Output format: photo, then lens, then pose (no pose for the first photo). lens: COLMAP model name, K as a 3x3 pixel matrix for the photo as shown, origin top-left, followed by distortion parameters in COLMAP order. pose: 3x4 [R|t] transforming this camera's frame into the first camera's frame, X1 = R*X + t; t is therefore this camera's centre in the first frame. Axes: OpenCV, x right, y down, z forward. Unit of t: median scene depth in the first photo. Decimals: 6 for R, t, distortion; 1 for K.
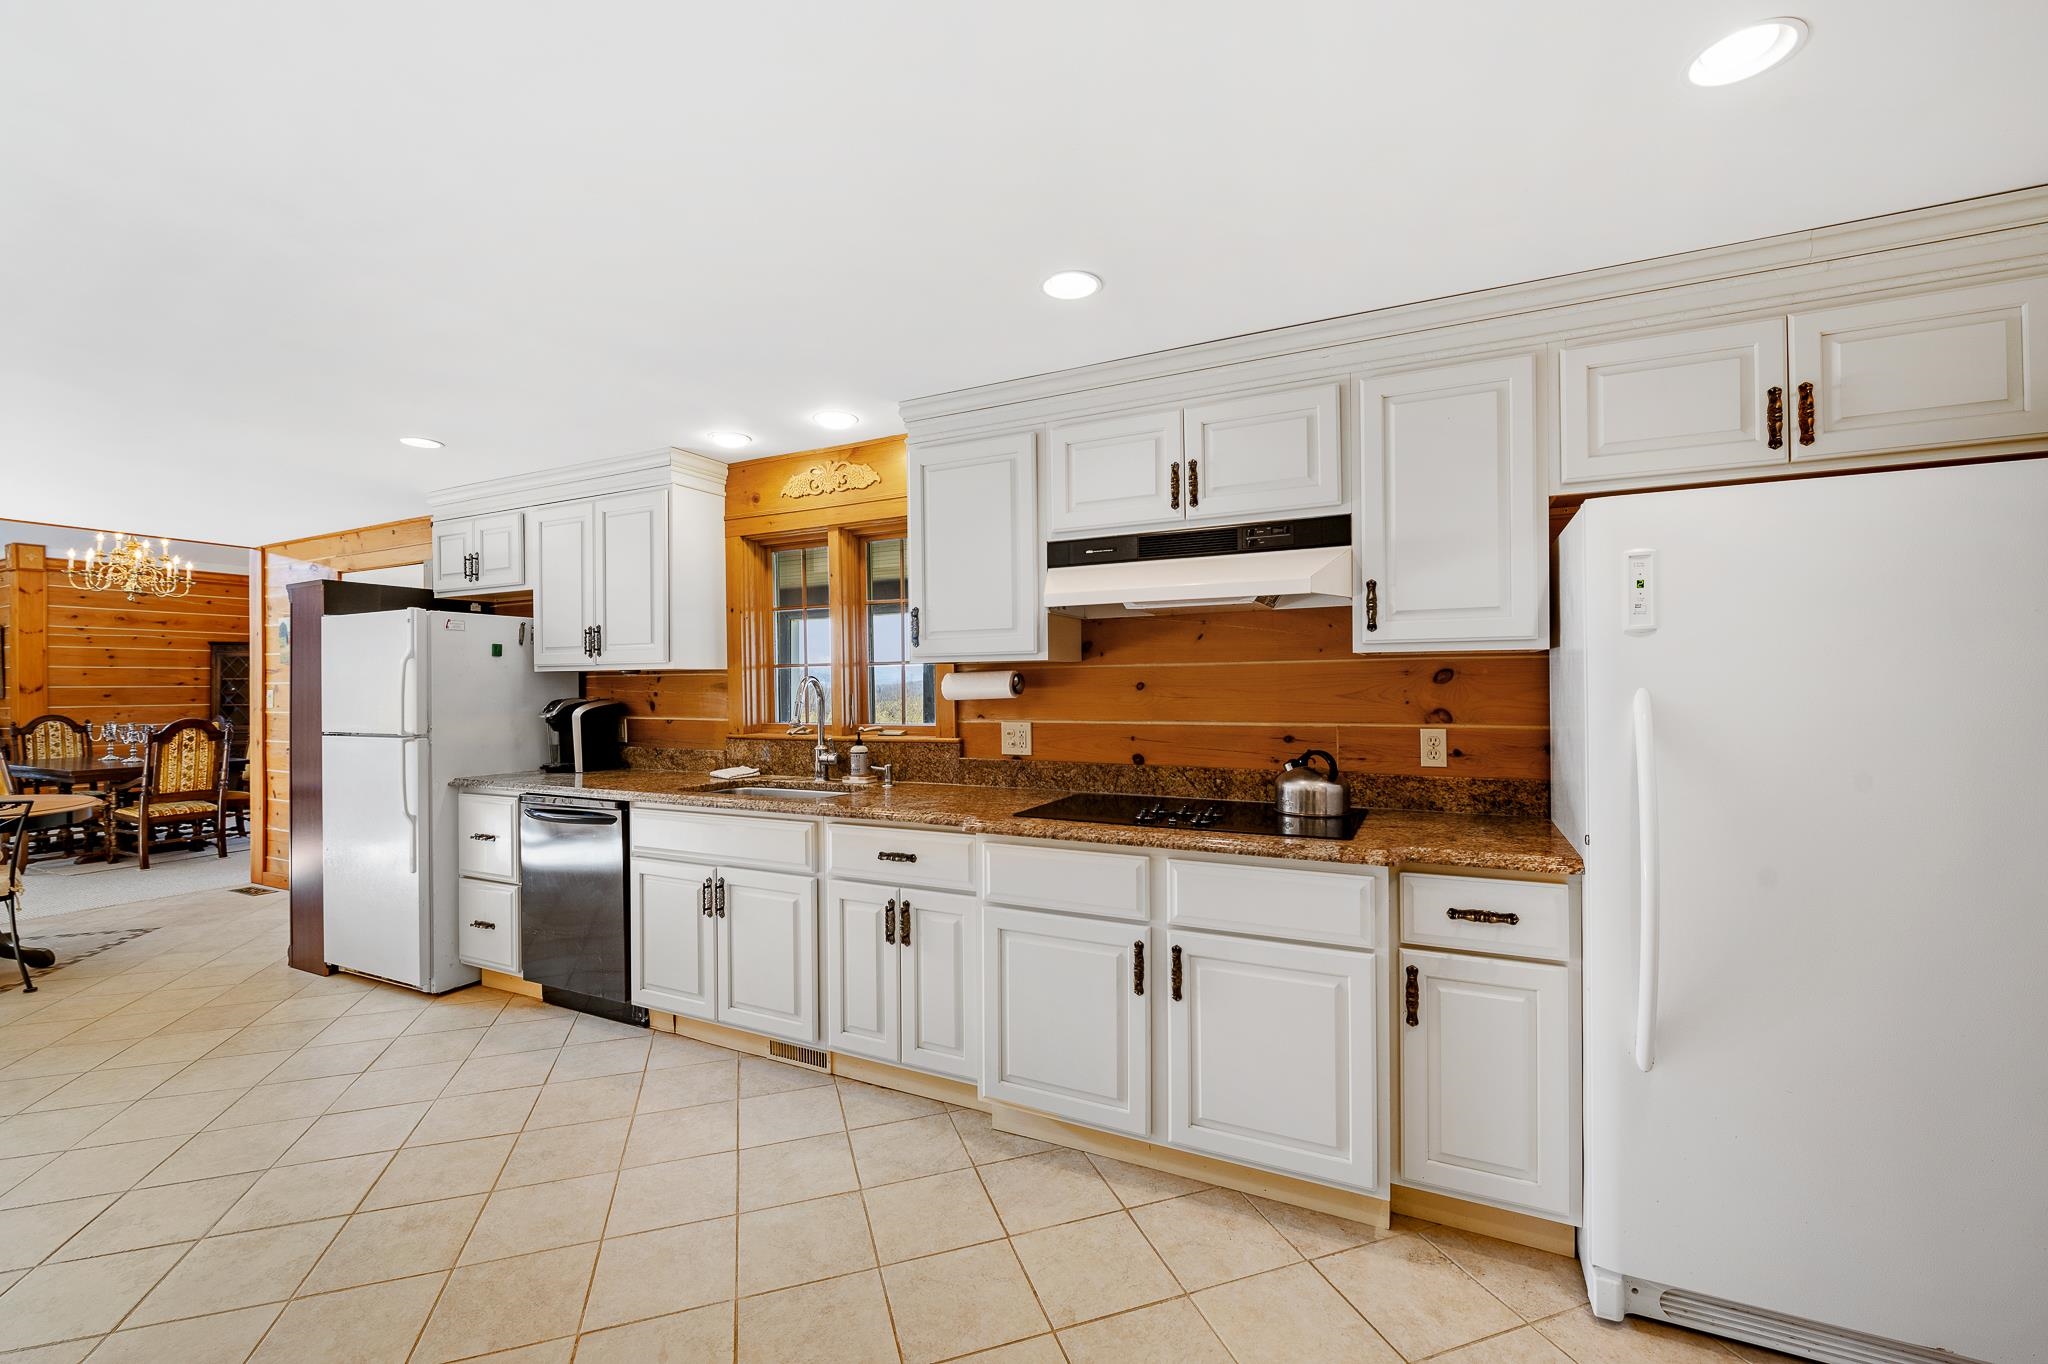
lens RADIAL K [[827.7, 0, 1033.3], [0, 827.7, 676.9], [0, 0, 1]] dist [-0.012499, 0.000038]
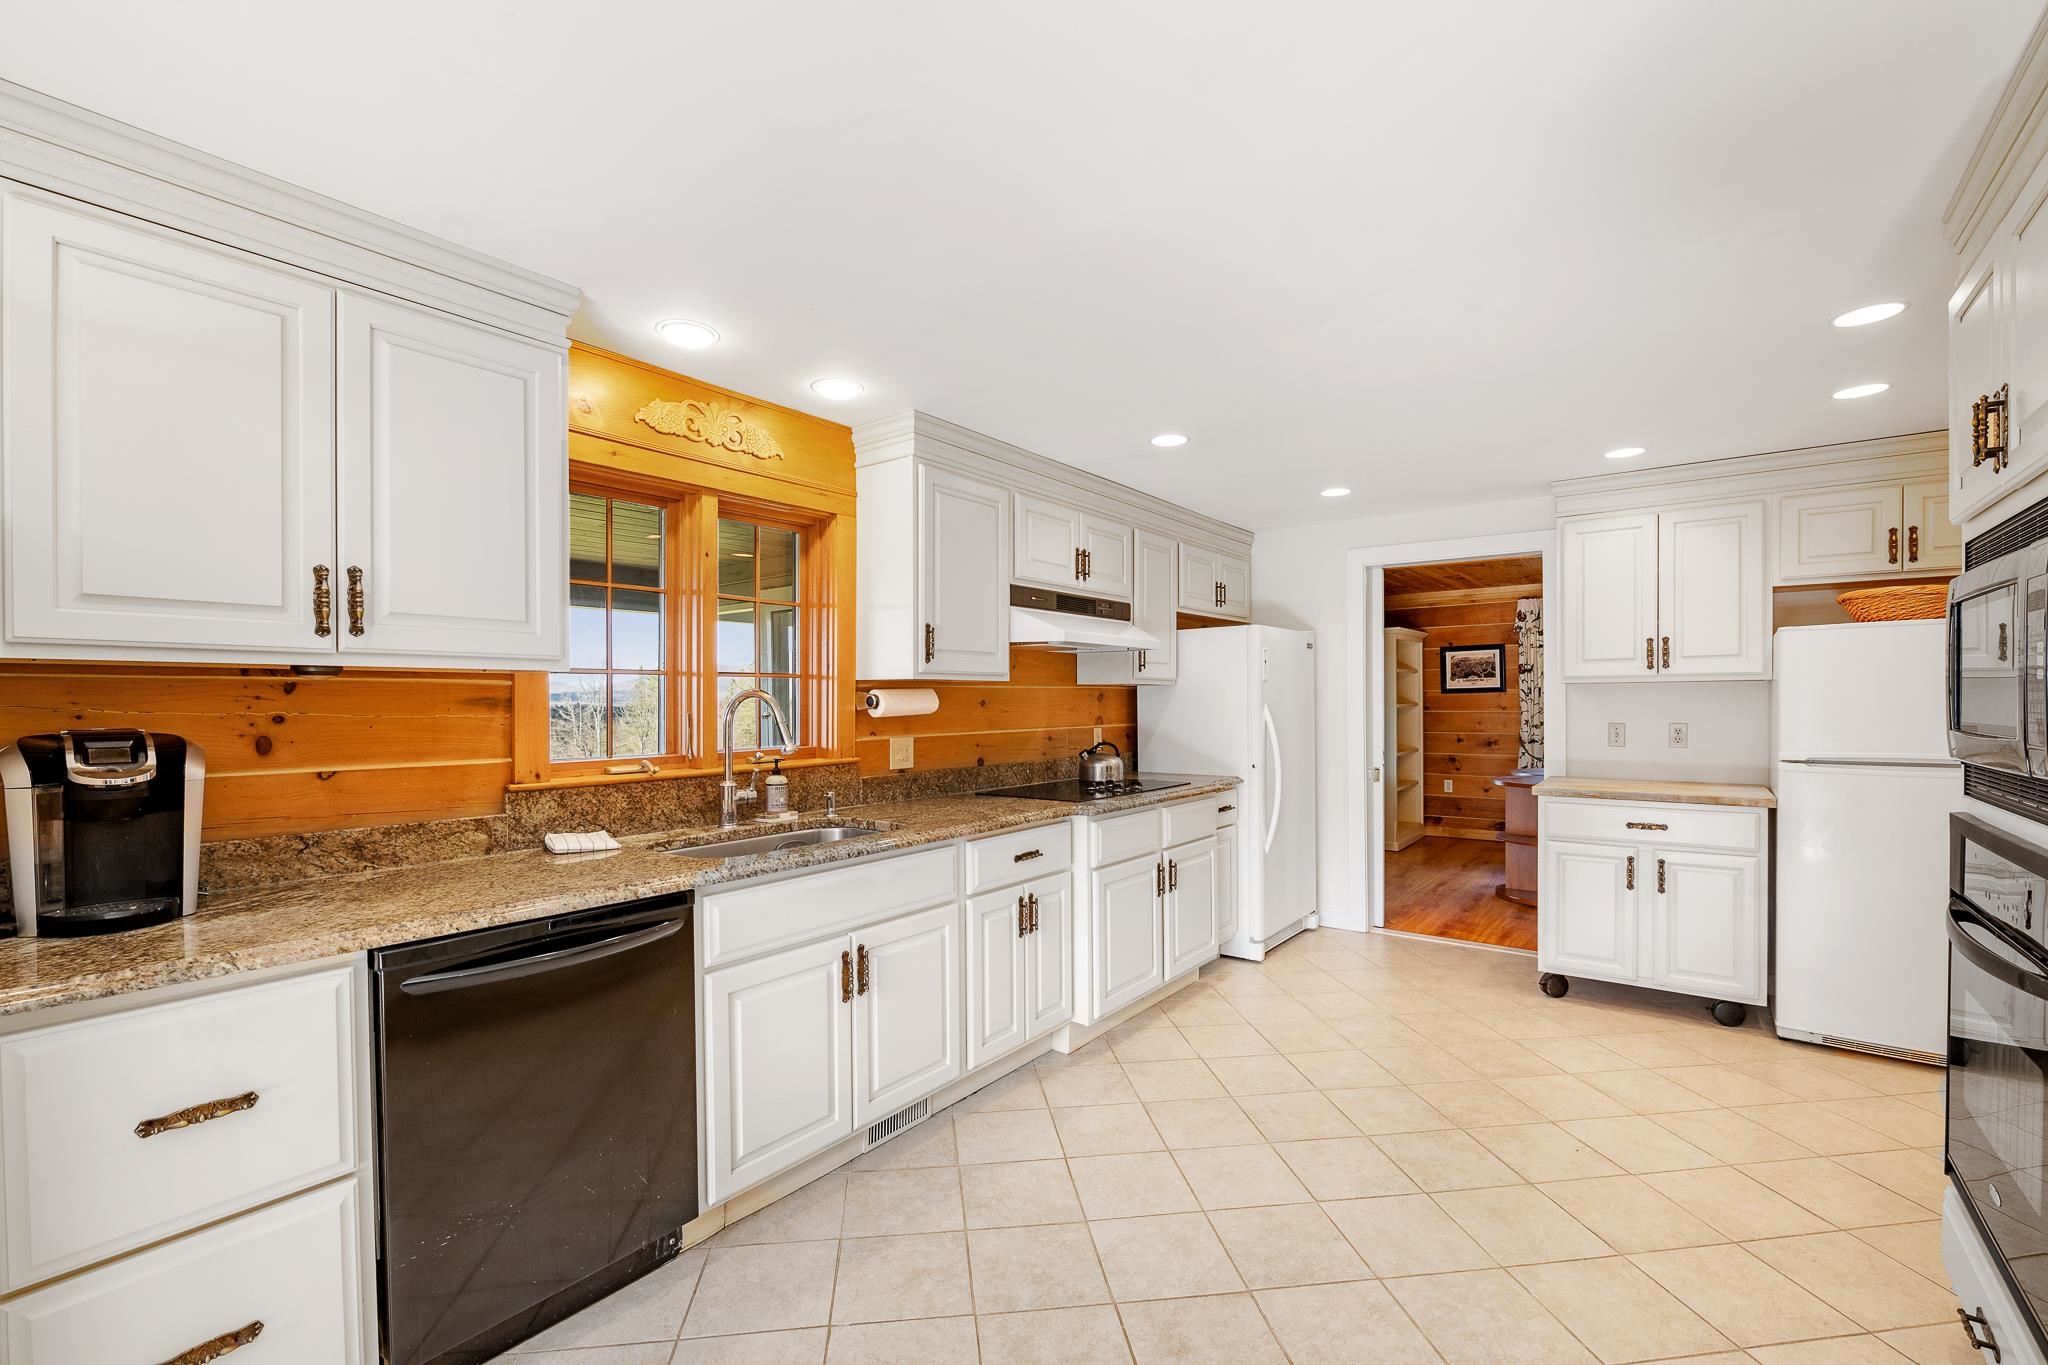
lens RADIAL K [[874.4, 0, 1005.9], [0, 874.4, 705.4], [0, 0, 1]] dist [-0.000188, -0.000005]
pose [[0.216153, 0.002553, 0.976356, -1.015080], [-0.004262, 0.999990, -0.001671, 0.014731], [-0.976350, -0.003800, 0.216162, 0.598882]]
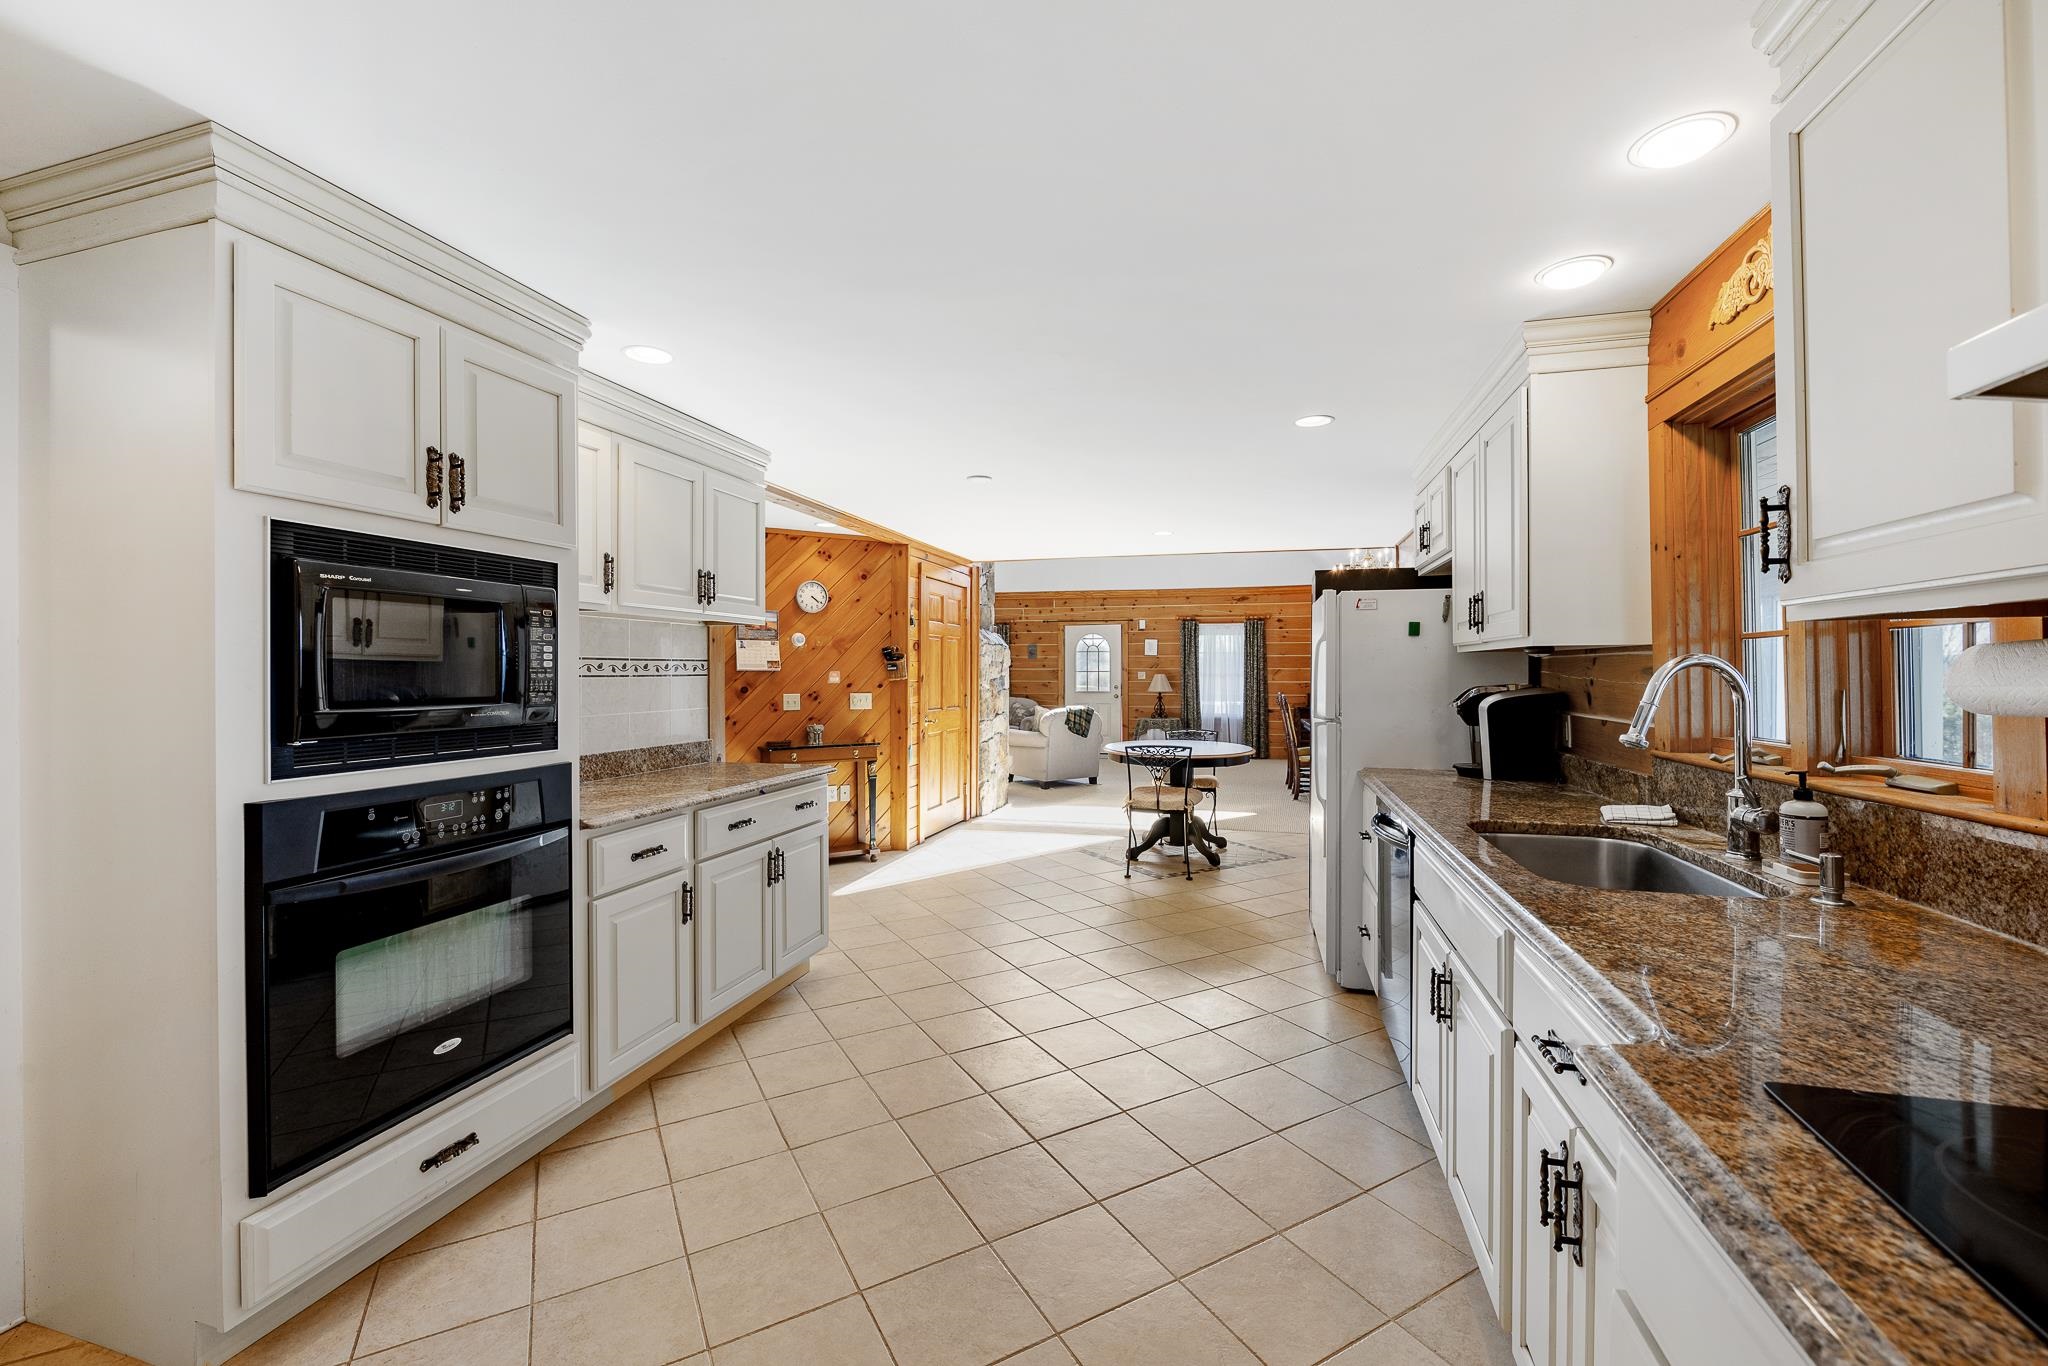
lens RADIAL K [[827.7, 0, 1033.3], [0, 827.7, 677.9], [0, 0, 1]] dist [-0.012499, 0.000038]
pose [[0.188807, 0.015776, -0.981887, 0.164177], [0.008679, 0.999805, 0.017732, 0.001097], [0.981976, -0.011870, 0.188634, 0.487149]]
